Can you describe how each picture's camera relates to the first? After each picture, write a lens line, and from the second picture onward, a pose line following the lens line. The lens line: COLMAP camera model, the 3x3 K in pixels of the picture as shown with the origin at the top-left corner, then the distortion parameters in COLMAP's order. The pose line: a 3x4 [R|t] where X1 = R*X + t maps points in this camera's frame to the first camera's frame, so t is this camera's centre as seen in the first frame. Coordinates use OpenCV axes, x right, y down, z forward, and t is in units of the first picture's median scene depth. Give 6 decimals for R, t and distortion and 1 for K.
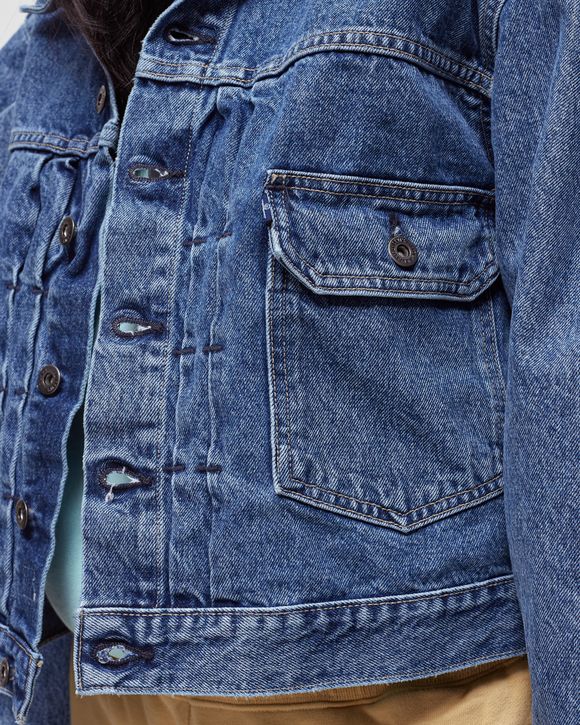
lens RADIAL K [[1365.7, 0, 290.0], [0, 1365.7, 362.5], [0, 0, 1]] dist [-0.079198, -0.009670]
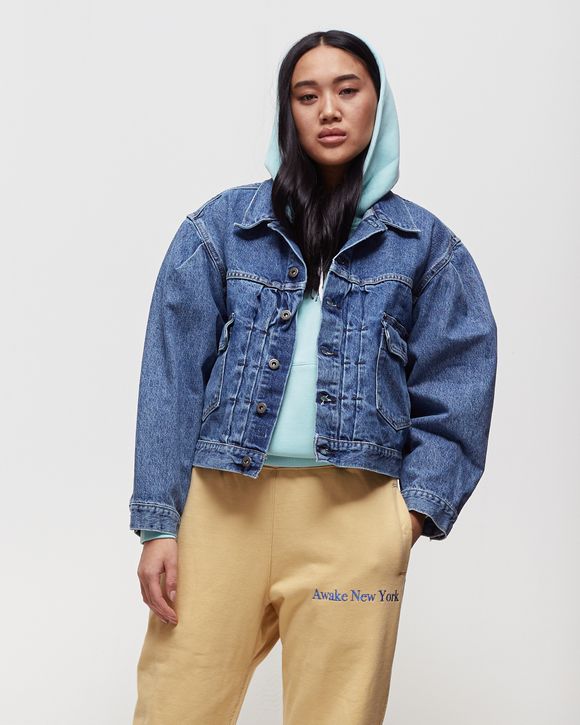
lens RADIAL K [[1365.7, 0, 290.0], [0, 1365.7, 362.5], [0, 0, 1]] dist [-0.079198, -0.009670]
pose [[0.782313, 0.199477, 0.590081, -2.075871], [-0.131526, 0.978876, -0.156535, 0.510656], [-0.608841, 0.044848, 0.792023, -1.460170]]
